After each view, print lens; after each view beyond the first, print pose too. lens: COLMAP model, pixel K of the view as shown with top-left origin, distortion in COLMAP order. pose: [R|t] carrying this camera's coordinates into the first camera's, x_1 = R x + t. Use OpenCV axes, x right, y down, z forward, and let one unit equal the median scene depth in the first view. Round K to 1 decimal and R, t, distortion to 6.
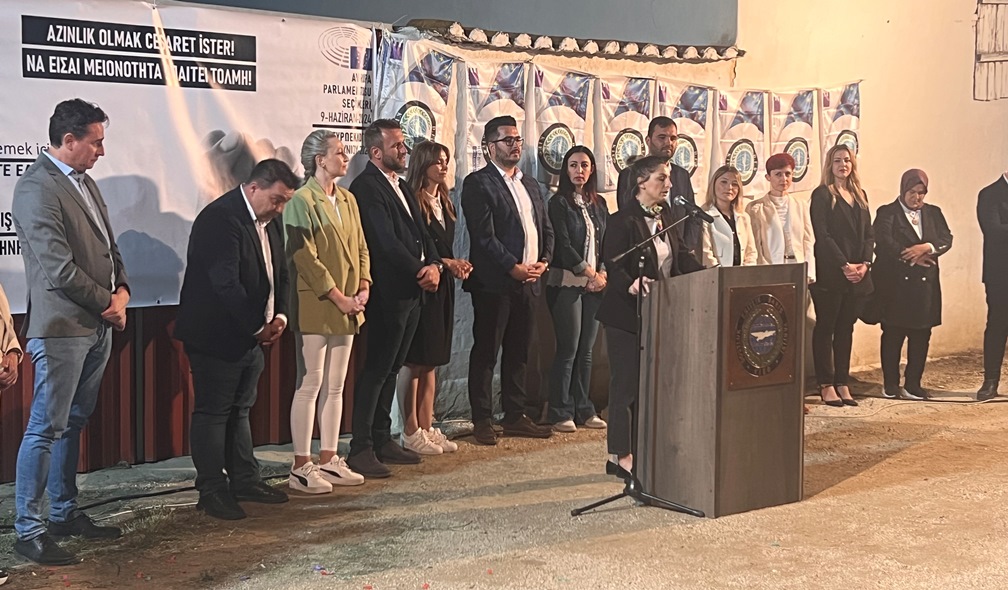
lens RADIAL K [[1614.8, 0, 504.0], [0, 1614.8, 295.0], [0, 0, 1]] dist [0.231702, -0.742106]
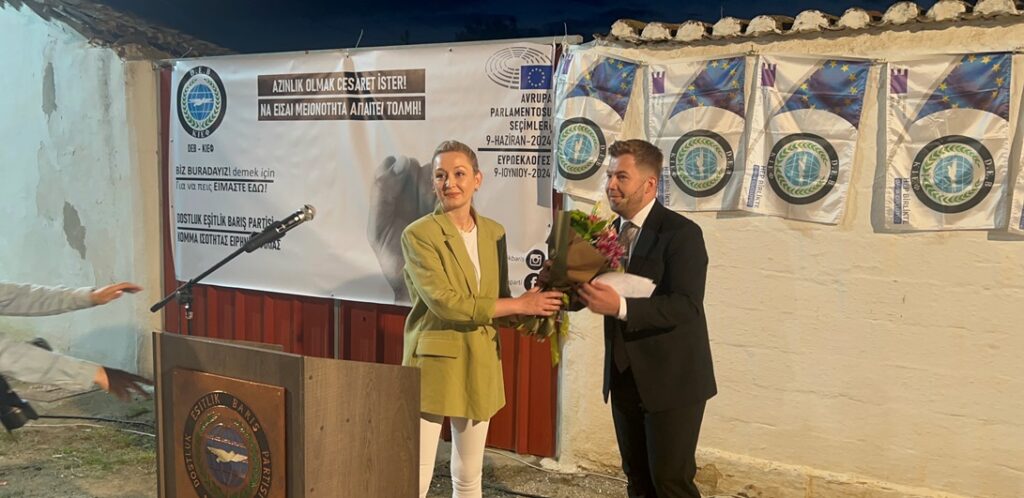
lens RADIAL K [[881.1, 0, 513.6], [0, 881.1, 293.5], [0, 0, 1]] dist [0.113441, -0.189494]
pose [[0.281010, 0.116368, -0.952624, 0.419311], [-0.094034, 0.991184, 0.093339, -0.065224], [0.955087, 0.063350, 0.289475, 0.829989]]
